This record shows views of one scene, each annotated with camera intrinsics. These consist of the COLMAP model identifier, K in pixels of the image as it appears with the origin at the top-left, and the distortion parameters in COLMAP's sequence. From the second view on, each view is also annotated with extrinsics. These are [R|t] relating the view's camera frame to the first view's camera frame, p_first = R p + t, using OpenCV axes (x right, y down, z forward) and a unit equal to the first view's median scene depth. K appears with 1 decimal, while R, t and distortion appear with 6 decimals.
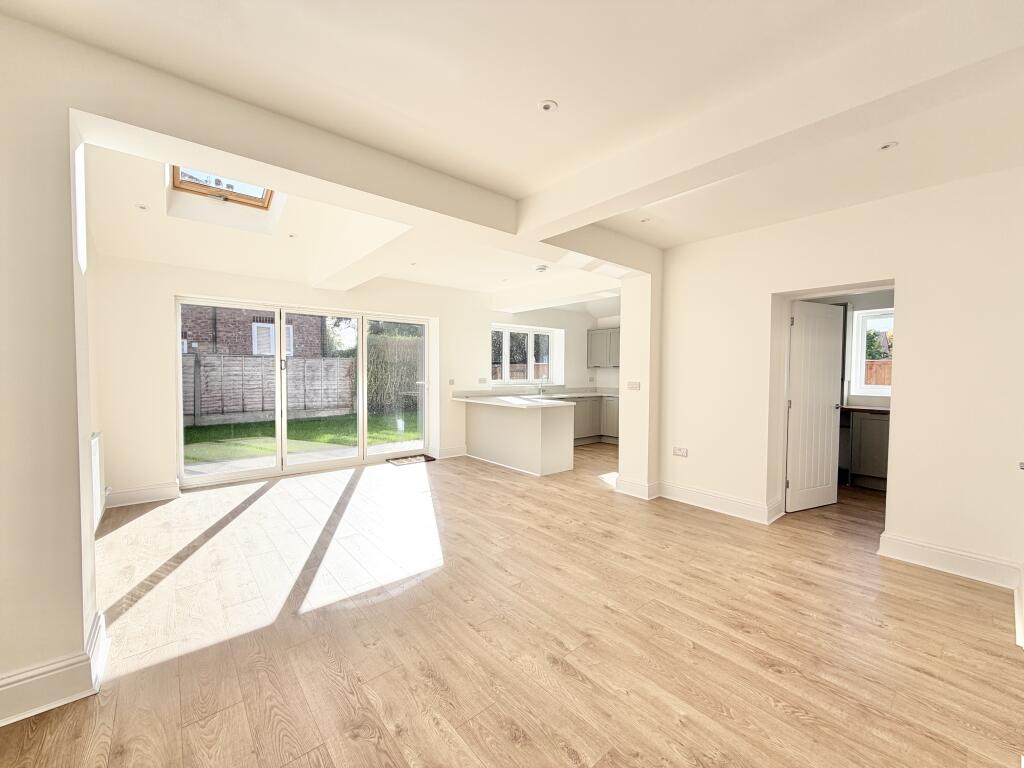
lens RADIAL K [[413.9, 0, 512.0], [0, 413.9, 384.0], [0, 0, 1]] dist [-0.000246, -0.000029]
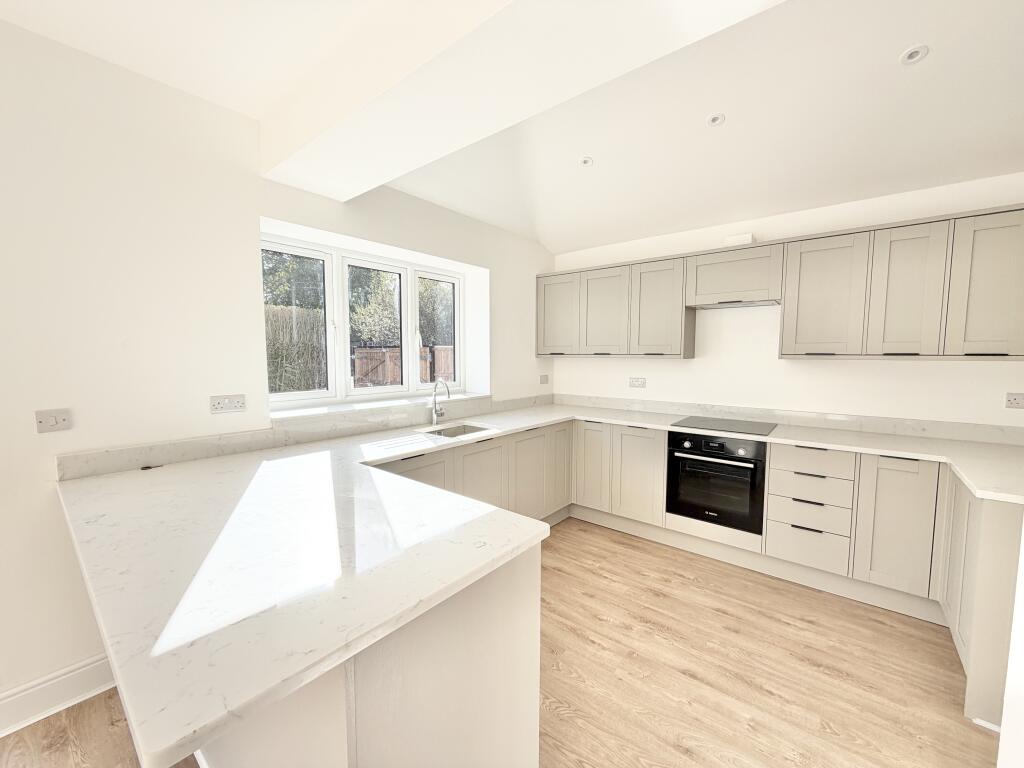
lens RADIAL K [[408.7, 0, 512.0], [0, 408.7, 384.0], [0, 0, 1]] dist [0.000504, 0.000200]
pose [[0.982045, -0.017593, 0.187825, 0.109001], [0.009951, 0.999087, 0.041555, -0.045268], [-0.188385, -0.038940, 0.981323, 0.919811]]
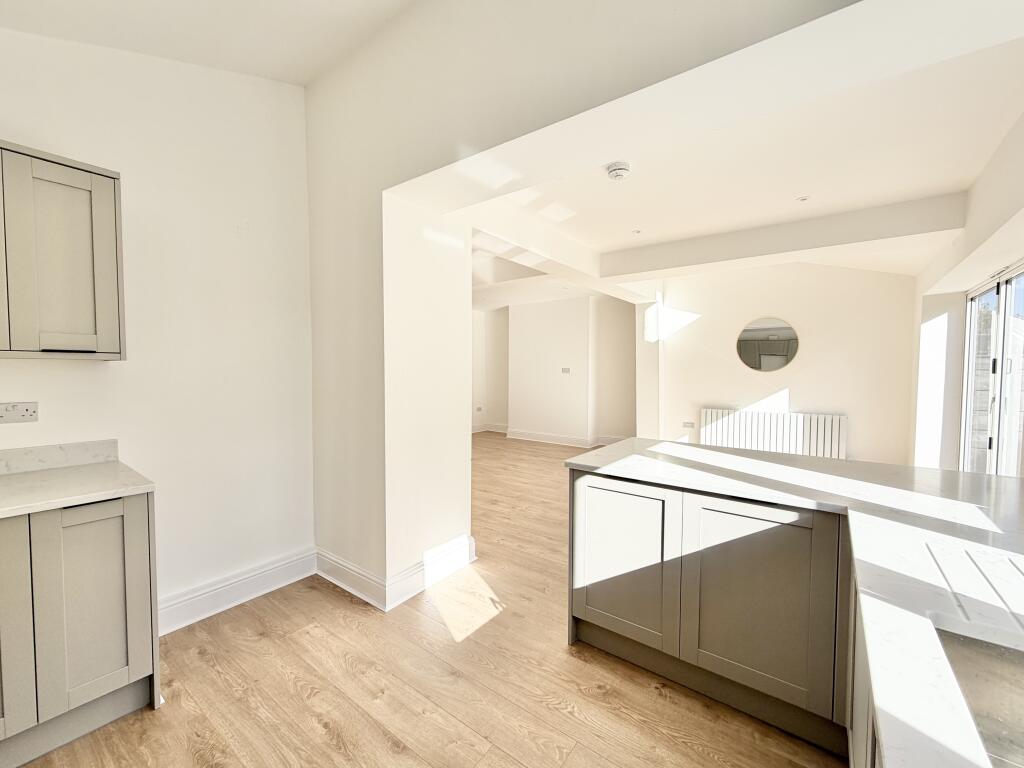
lens RADIAL K [[413.9, 0, 512.0], [0, 413.9, 384.0], [0, 0, 1]] dist [-0.000246, -0.000029]
pose [[-0.974886, 0.004294, -0.222662, 0.322703], [-0.011080, 0.997641, 0.067753, -0.052003], [0.222428, 0.068518, -0.972538, 1.554731]]
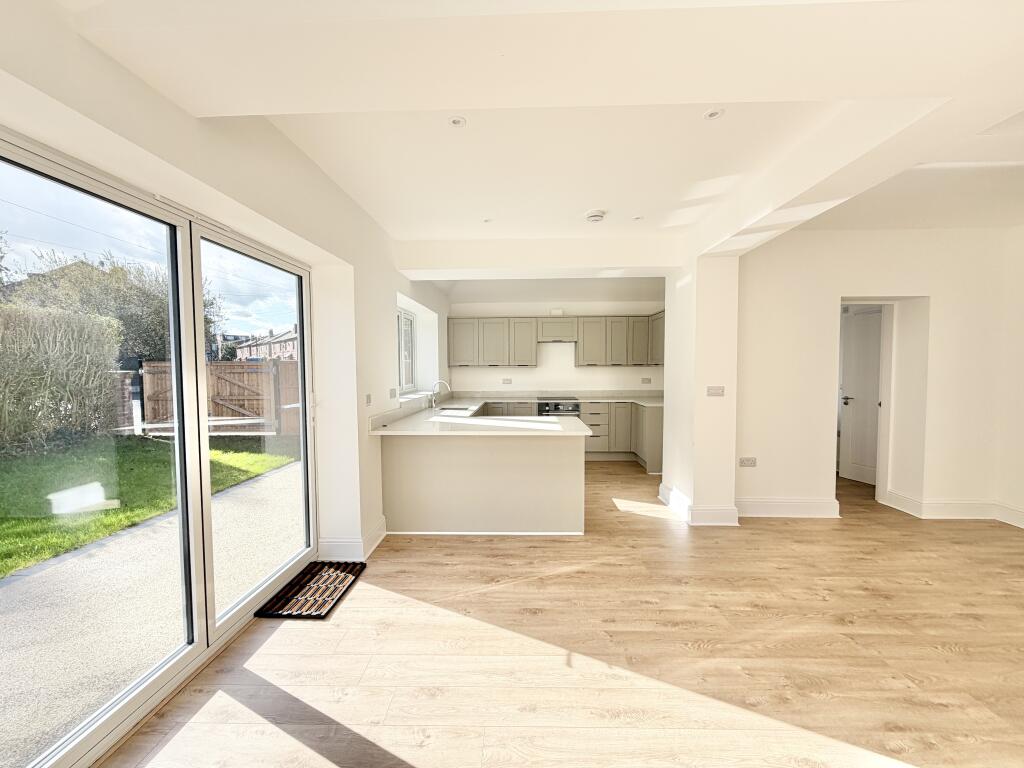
lens RADIAL K [[408.7, 0, 512.0], [0, 408.7, 384.0], [0, 0, 1]] dist [0.000504, 0.000200]
pose [[0.660705, -0.042473, 0.749443, -0.528773], [0.033884, 0.999068, 0.026748, -0.041386], [-0.749880, 0.007721, 0.661528, 0.711627]]
